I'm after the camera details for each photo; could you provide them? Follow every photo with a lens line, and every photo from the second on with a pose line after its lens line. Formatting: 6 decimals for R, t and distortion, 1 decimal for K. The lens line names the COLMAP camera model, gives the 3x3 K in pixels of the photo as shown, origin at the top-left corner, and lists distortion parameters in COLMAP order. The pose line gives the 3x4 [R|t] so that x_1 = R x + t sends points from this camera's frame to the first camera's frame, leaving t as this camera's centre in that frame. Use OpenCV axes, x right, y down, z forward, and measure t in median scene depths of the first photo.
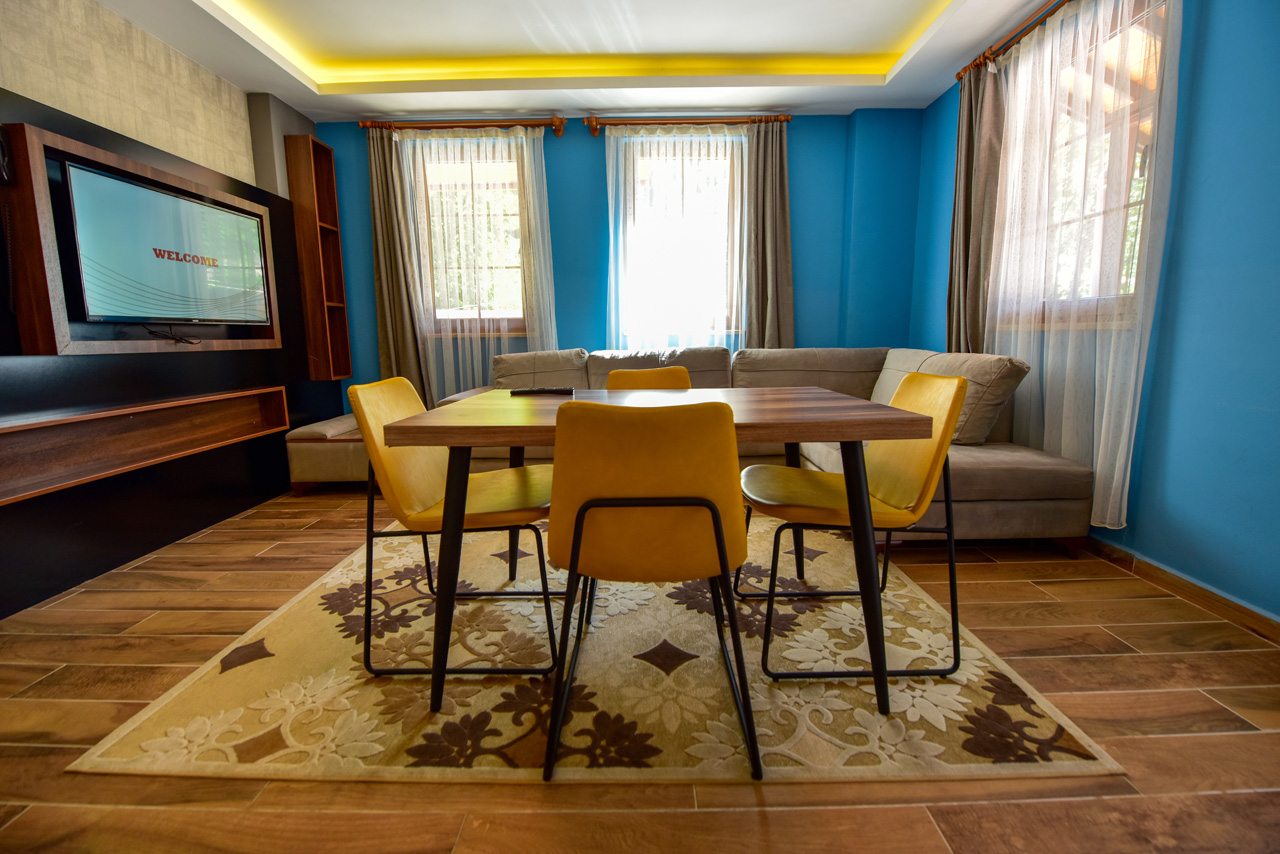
lens RADIAL K [[507.3, 0, 638.7], [0, 507.3, 417.5], [0, 0, 1]] dist [-0.016749, -0.002128]
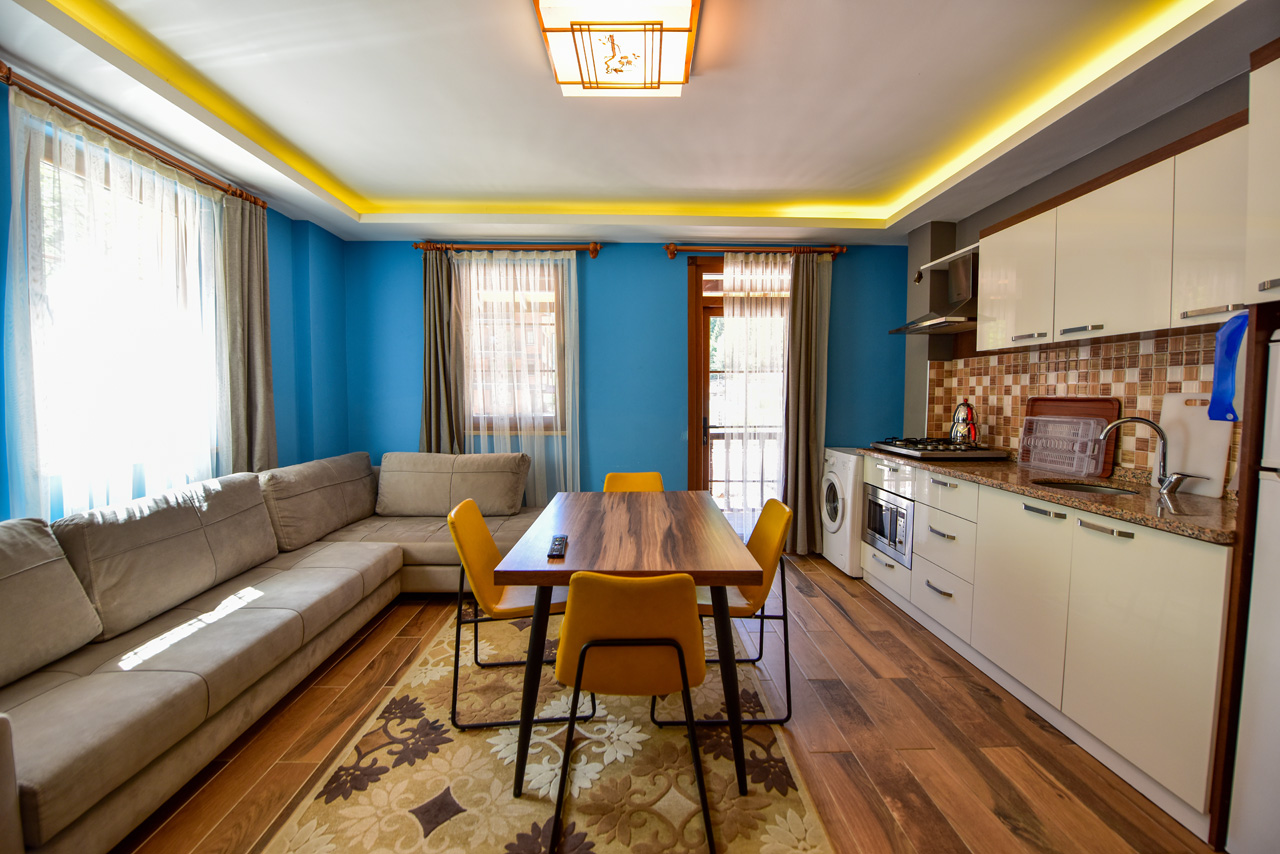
lens RADIAL K [[507.3, 0, 639.7], [0, 507.3, 416.9], [0, 0, 1]] dist [-0.016749, -0.002128]
pose [[-0.034217, -0.033081, 0.998867, -0.815991], [0.152989, 0.987499, 0.037945, -0.217359], [-0.987635, 0.154114, -0.028728, 0.579866]]
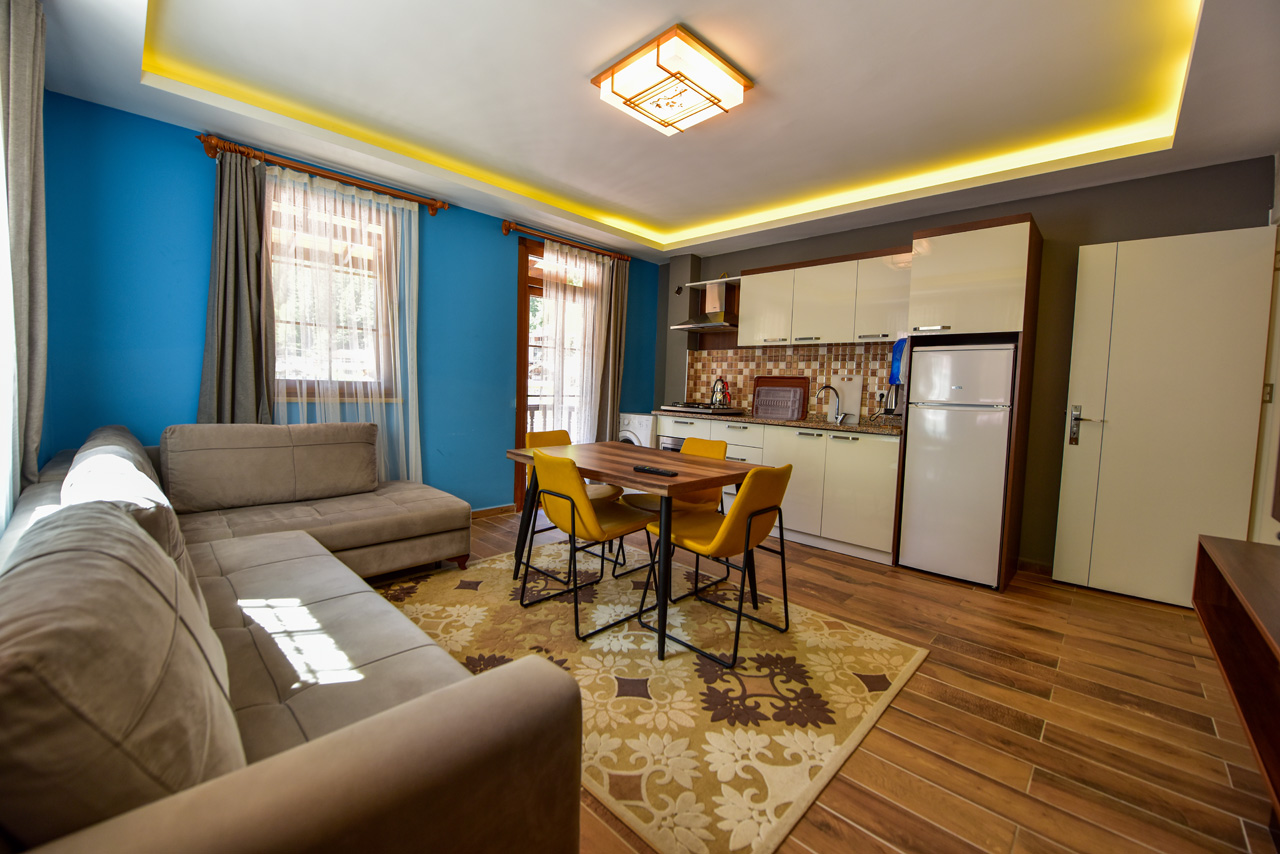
lens RADIAL K [[507.3, 0, 640.5], [0, 507.3, 417.8], [0, 0, 1]] dist [-0.016749, -0.002128]
pose [[-0.726368, -0.056779, 0.684957, -0.718597], [0.079388, 0.982980, 0.165671, -0.278535], [-0.682706, 0.174716, -0.709498, 1.331422]]
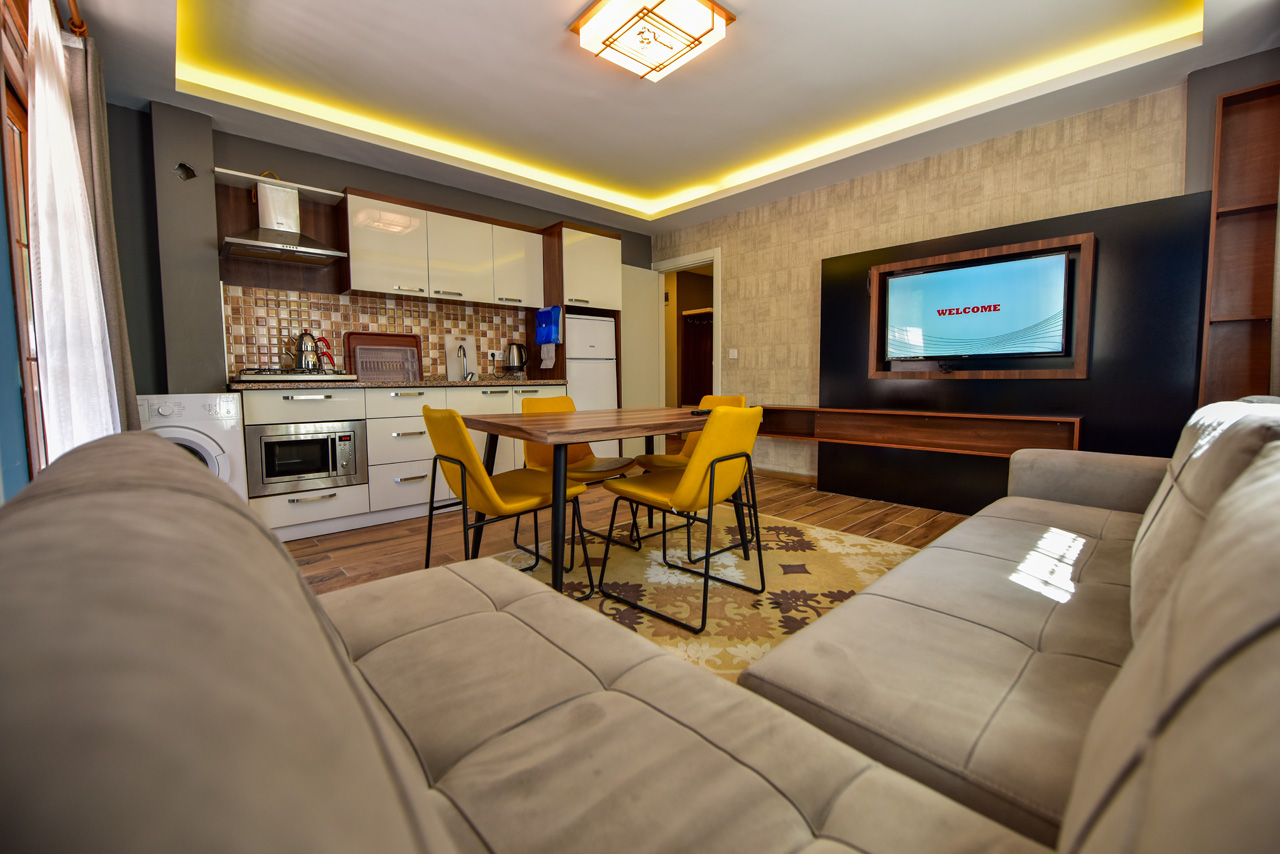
lens RADIAL K [[507.3, 0, 639.0], [0, 507.3, 417.0], [0, 0, 1]] dist [-0.016749, -0.002128]
pose [[-0.731553, 0.068372, -0.678348, 0.627301], [-0.090579, 0.976392, 0.196096, -0.204872], [0.675741, 0.204898, -0.708089, 1.298313]]
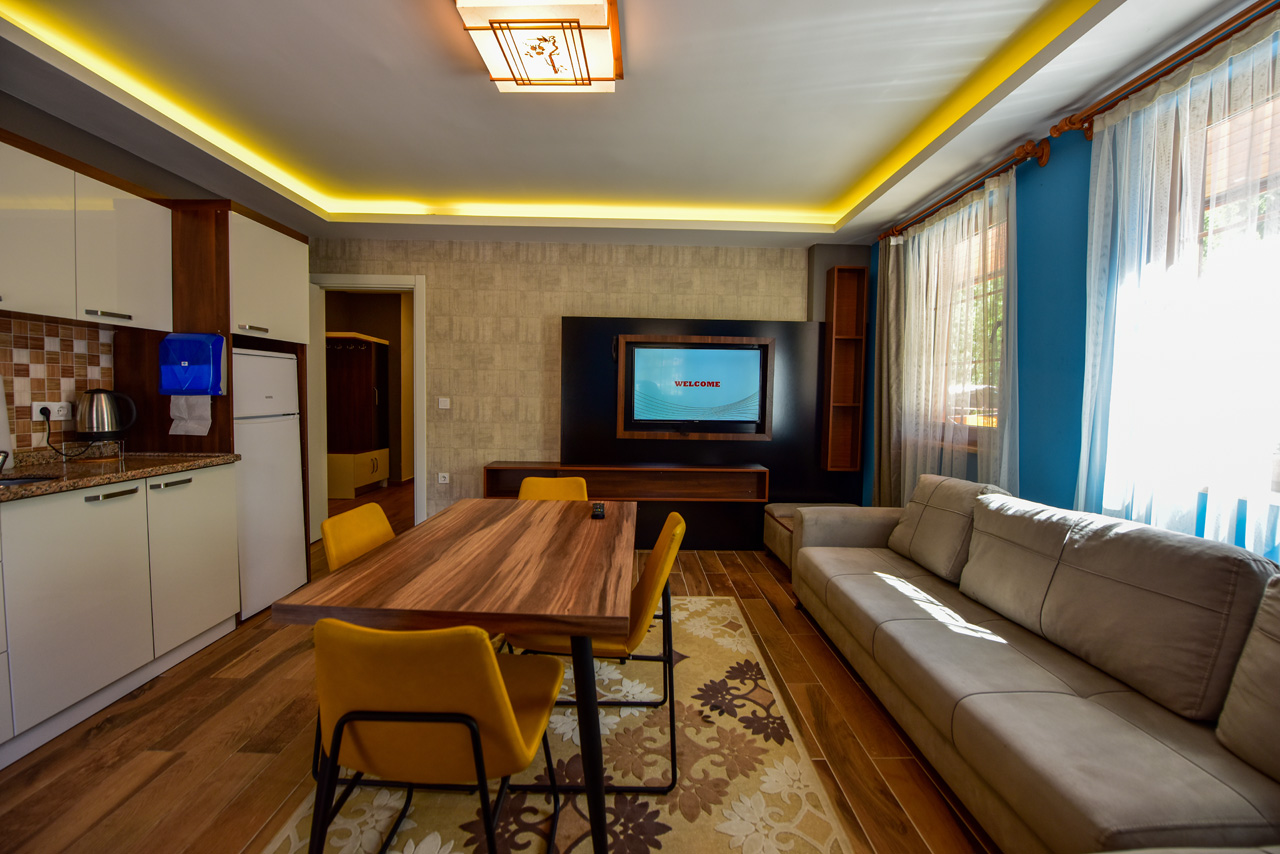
lens RADIAL K [[507.3, 0, 640.9], [0, 507.3, 417.0], [0, 0, 1]] dist [-0.016749, -0.002128]
pose [[0.020889, 0.055613, -0.998234, 0.698695], [-0.171348, 0.983878, 0.051228, -0.243016], [0.984989, 0.169975, 0.030082, 0.716517]]
